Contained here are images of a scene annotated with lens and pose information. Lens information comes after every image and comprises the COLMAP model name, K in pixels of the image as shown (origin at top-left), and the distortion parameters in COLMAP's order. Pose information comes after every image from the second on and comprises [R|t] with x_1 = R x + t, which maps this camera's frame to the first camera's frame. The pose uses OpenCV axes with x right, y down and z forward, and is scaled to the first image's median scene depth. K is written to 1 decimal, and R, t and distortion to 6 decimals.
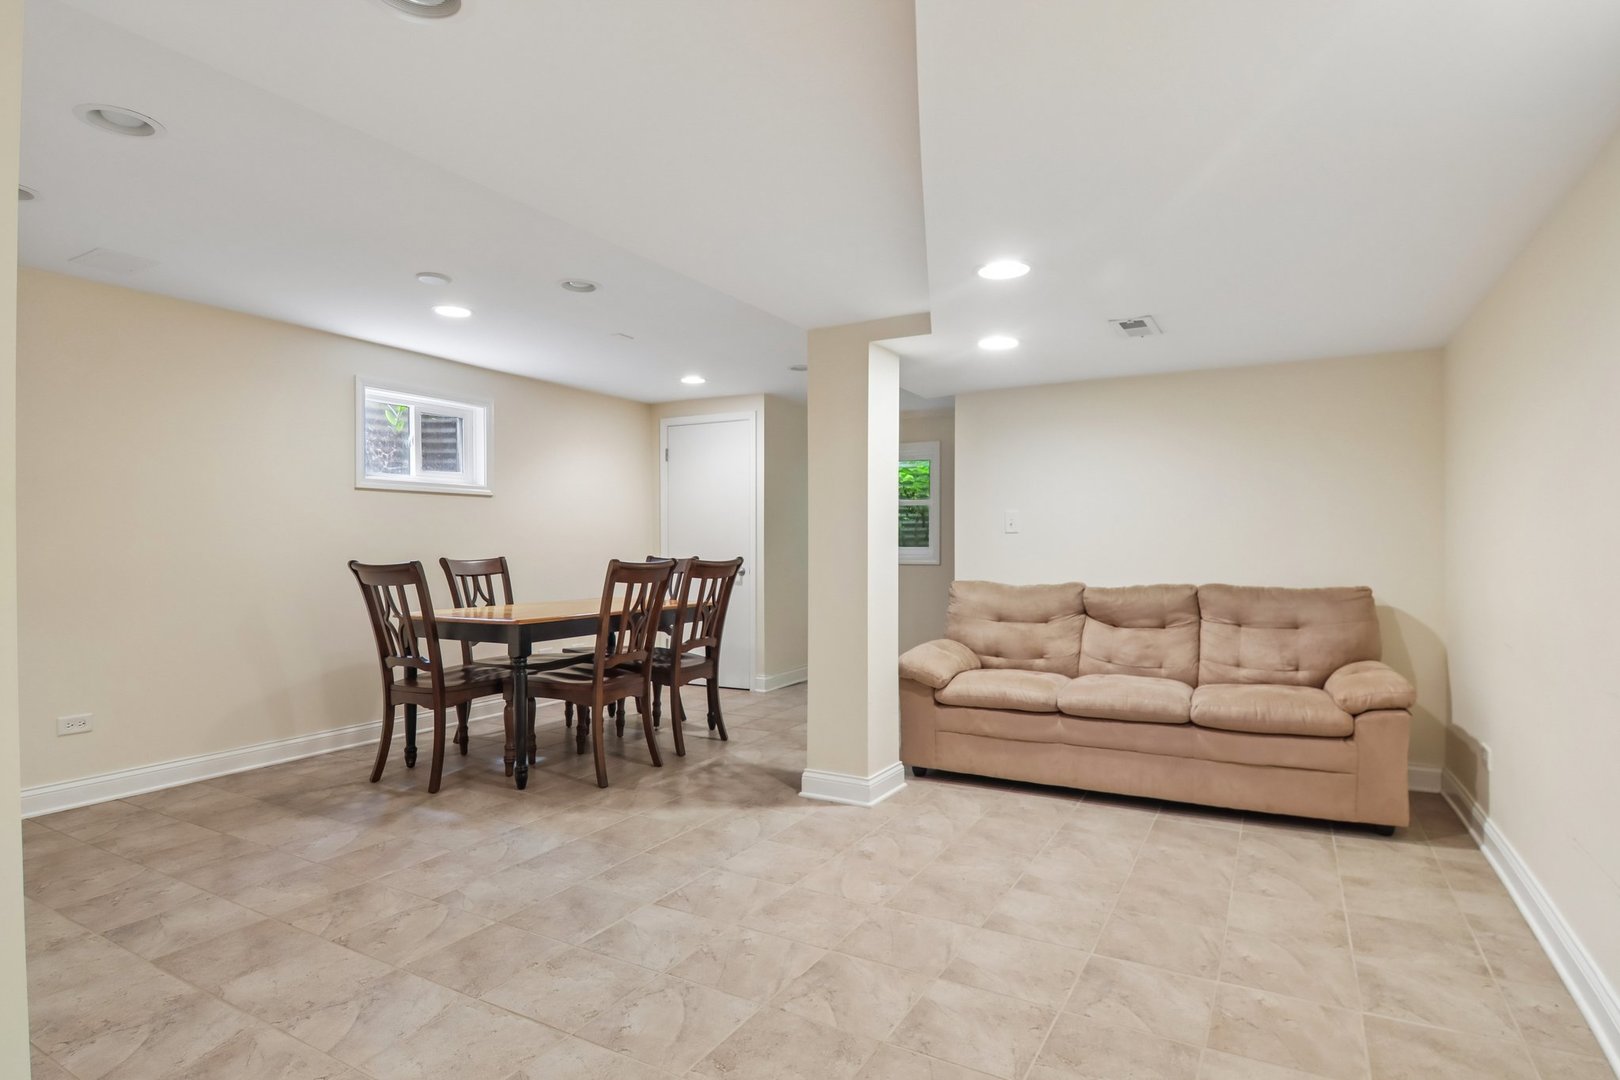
lens RADIAL K [[837.9, 0, 813.1], [0, 837.9, 534.2], [0, 0, 1]] dist [-0.004576, -0.009657]
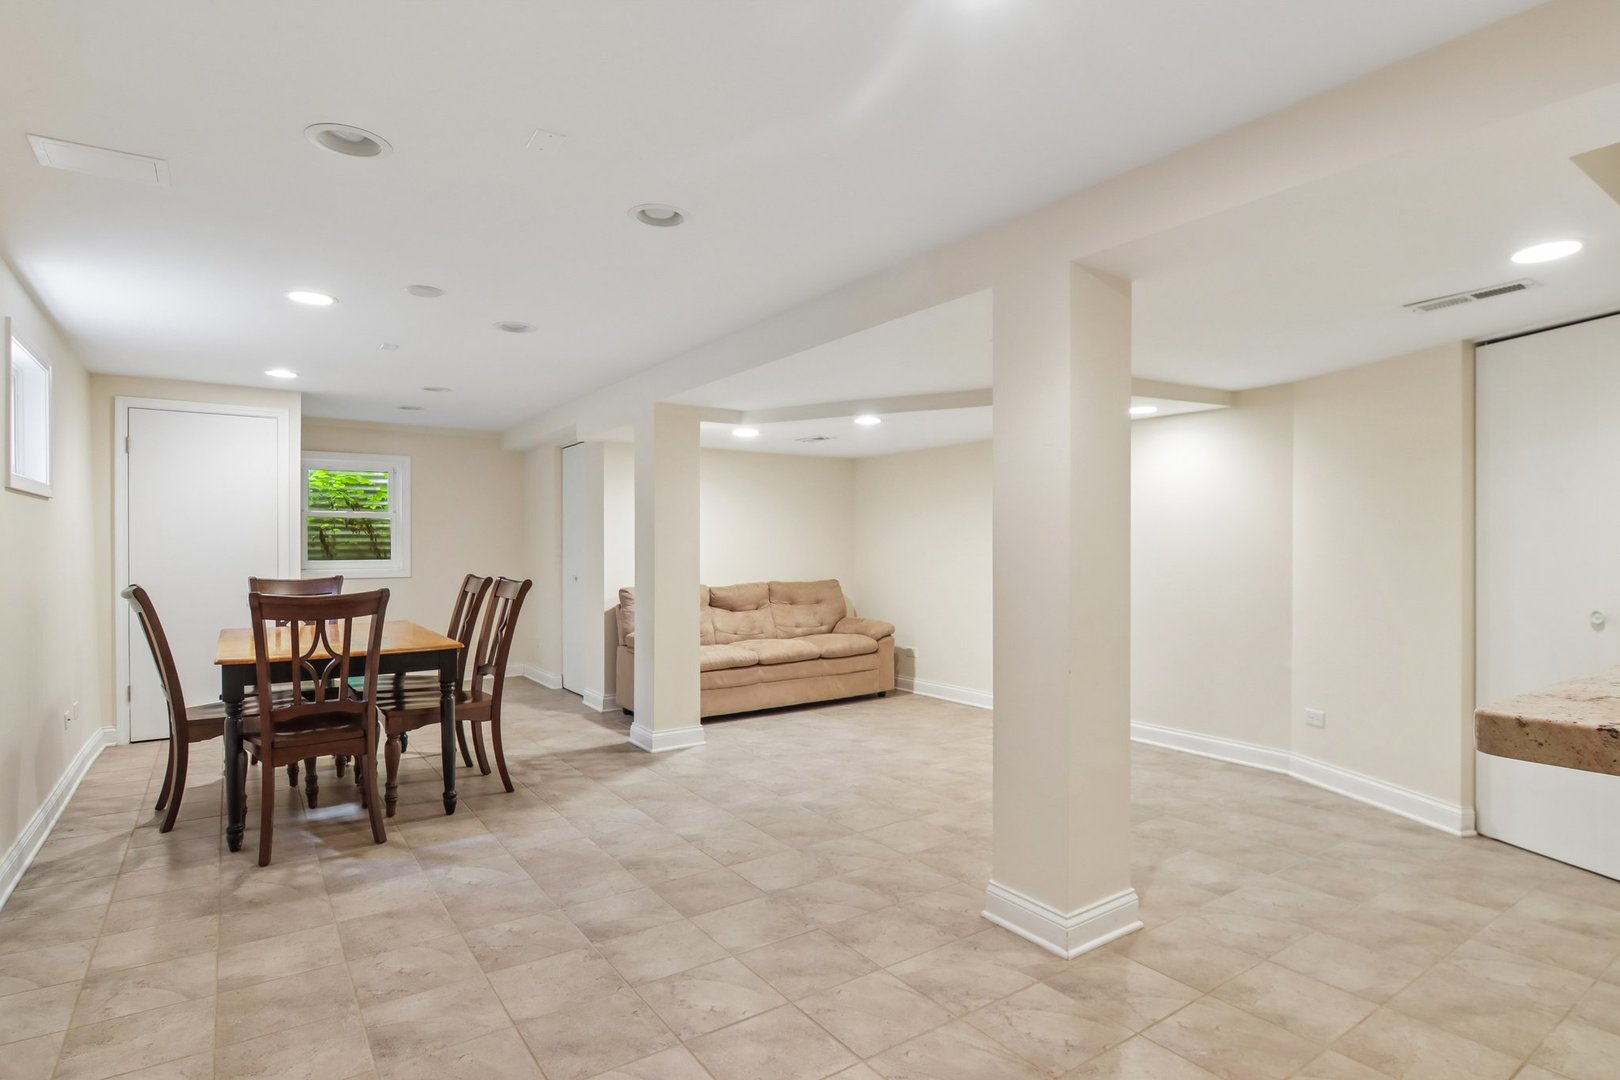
lens RADIAL K [[837.9, 0, 848.1], [0, 837.9, 553.3], [0, 0, 1]] dist [-0.004576, -0.009657]
pose [[0.425340, -0.008171, 0.904997, -1.112324], [-0.008665, 0.999877, 0.013100, -0.022892], [-0.904992, -0.013414, 0.425217, 0.165844]]
